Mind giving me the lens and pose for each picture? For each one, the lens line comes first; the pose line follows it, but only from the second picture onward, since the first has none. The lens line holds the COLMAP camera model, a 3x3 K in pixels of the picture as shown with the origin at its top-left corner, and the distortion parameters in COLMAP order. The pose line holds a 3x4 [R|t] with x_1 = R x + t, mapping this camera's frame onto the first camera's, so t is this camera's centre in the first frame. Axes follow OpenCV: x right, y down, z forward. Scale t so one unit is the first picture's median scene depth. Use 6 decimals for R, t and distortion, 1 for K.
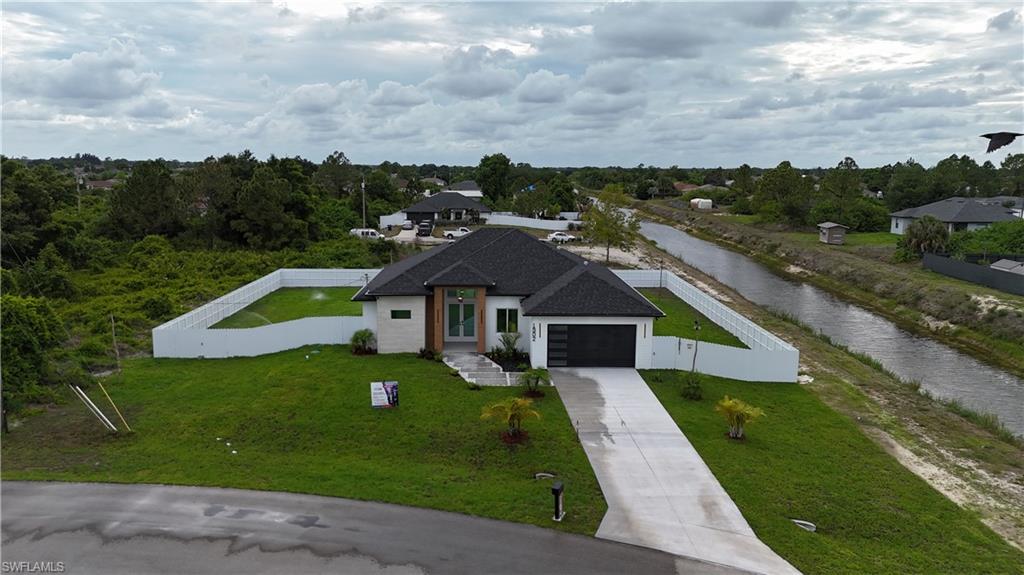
lens RADIAL K [[752.5, 0, 513.6], [0, 752.5, 291.4], [0, 0, 1]] dist [0.090169, -0.093299]
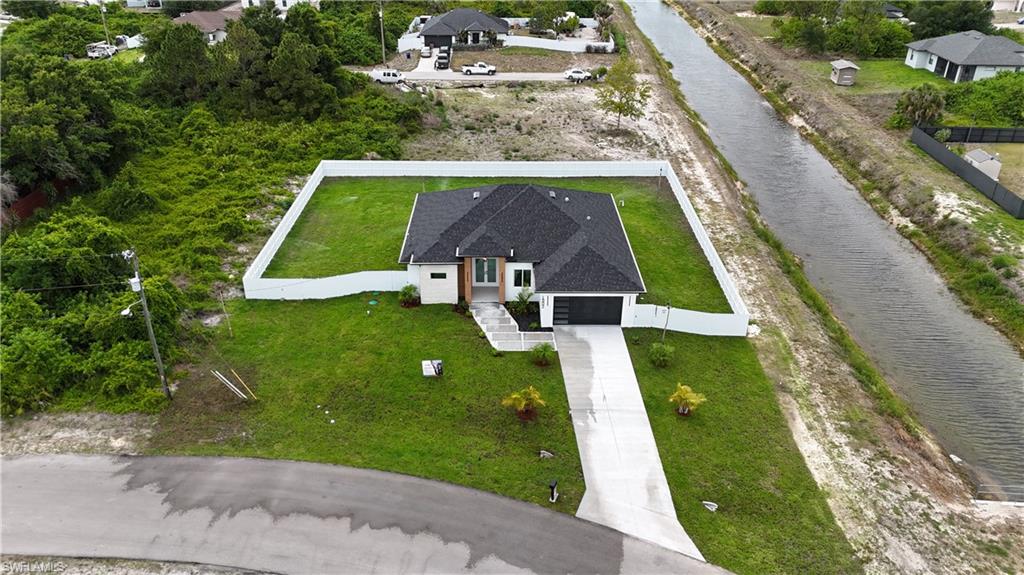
lens RADIAL K [[752.5, 0, 513.6], [0, 752.5, 291.4], [0, 0, 1]] dist [0.090169, -0.093299]
pose [[0.999737, 0.009240, -0.021000, 0.003239], [-0.001913, 0.945714, 0.324996, -0.354153], [0.022863, -0.324870, 0.945482, -0.196629]]
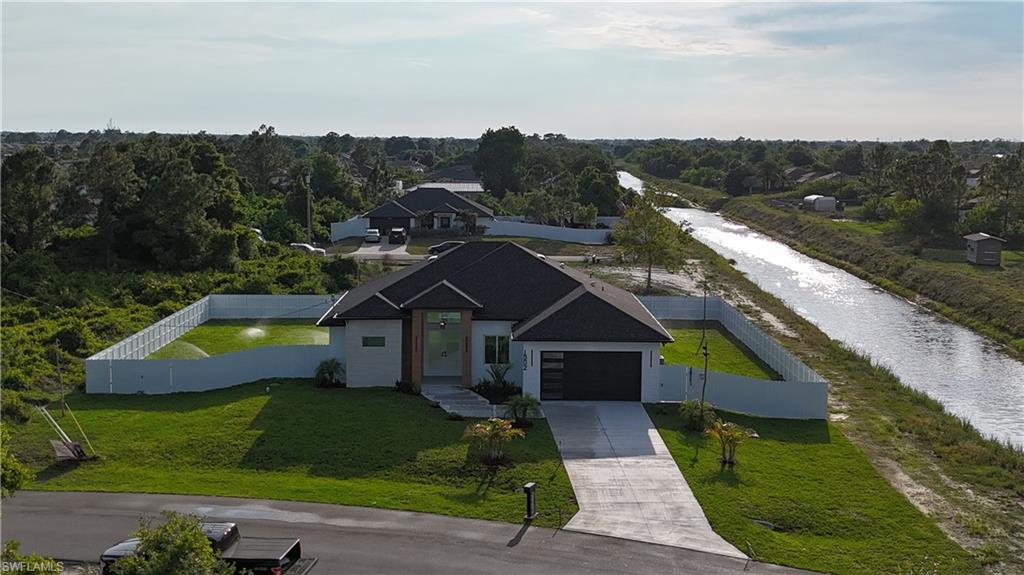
lens RADIAL K [[1260.8, 0, 512.0], [0, 1260.8, 287.5], [0, 0, 1]] dist [0.175448, -0.490879]
pose [[0.999751, 0.001110, -0.022286, 0.041832], [-0.002125, 0.998959, -0.045558, 0.034183], [0.022212, 0.045594, 0.998713, -0.450286]]
